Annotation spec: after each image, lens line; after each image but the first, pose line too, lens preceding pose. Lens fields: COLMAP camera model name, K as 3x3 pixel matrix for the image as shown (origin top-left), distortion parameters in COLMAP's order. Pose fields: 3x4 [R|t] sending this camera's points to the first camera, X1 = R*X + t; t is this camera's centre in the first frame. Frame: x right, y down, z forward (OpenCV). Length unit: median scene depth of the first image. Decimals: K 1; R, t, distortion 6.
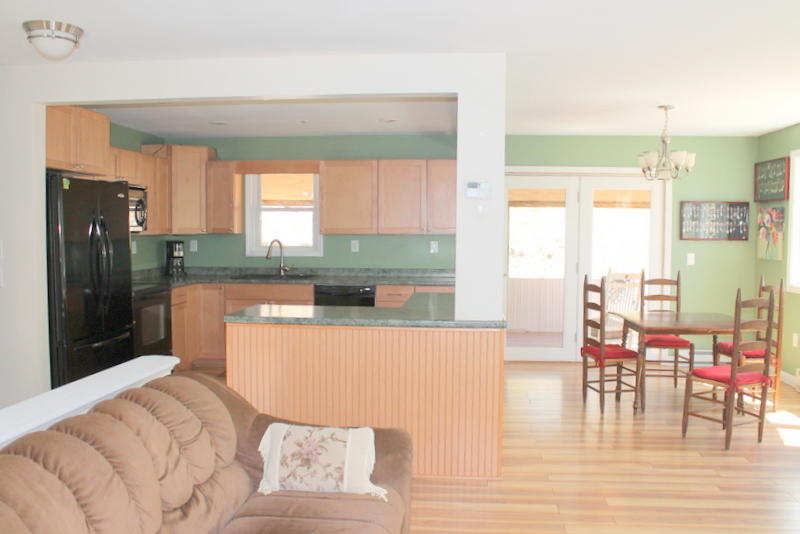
lens RADIAL K [[712.0, 0, 396.4], [0, 712.0, 287.6], [0, 0, 1]] dist [-0.178897, 0.157793]
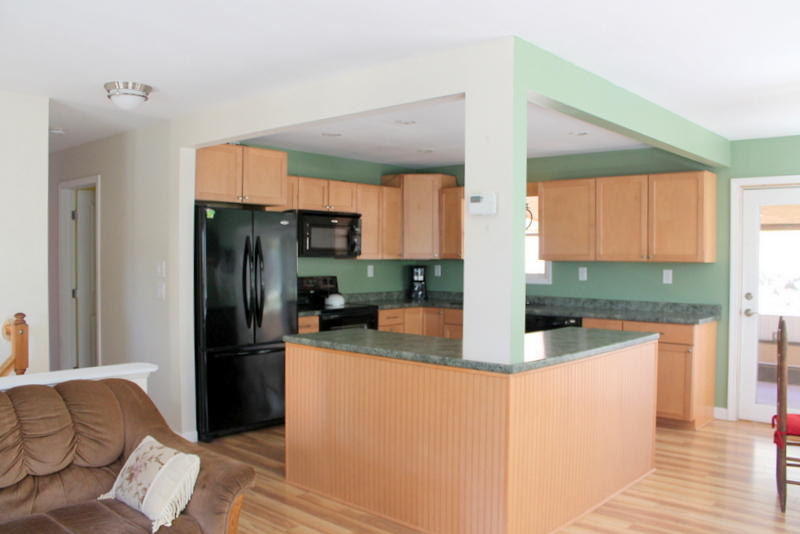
lens RADIAL K [[689.6, 0, 400.0], [0, 689.6, 267.0], [0, 0, 1]] dist [-0.163122, 0.146892]
pose [[0.800216, 0.009611, -0.599635, 0.303353], [-0.051412, 0.997290, -0.052624, -0.009861], [0.597504, 0.072939, 0.798542, 0.173264]]
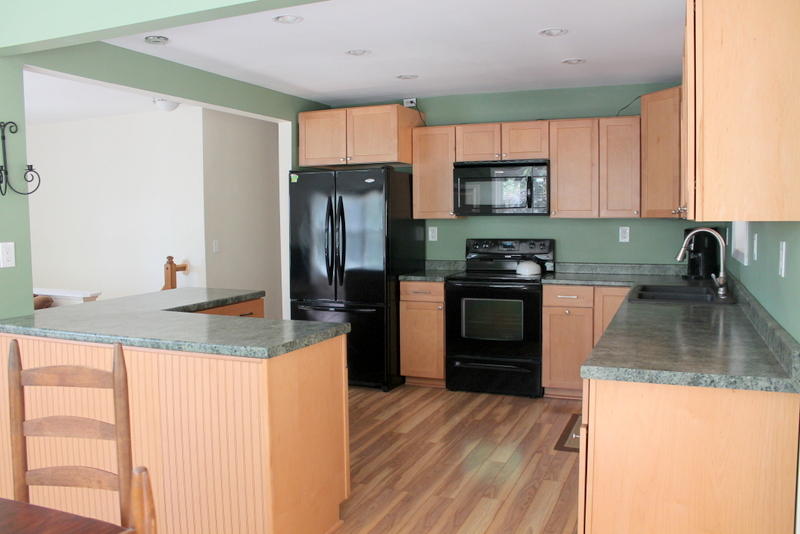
lens RADIAL K [[712.0, 0, 396.4], [0, 712.0, 287.6], [0, 0, 1]] dist [-0.178897, 0.157793]
pose [[-0.300144, 0.095202, -0.949131, 0.479630], [-0.069964, 0.990130, 0.121439, -0.077915], [0.951325, 0.102854, -0.290521, 1.016750]]
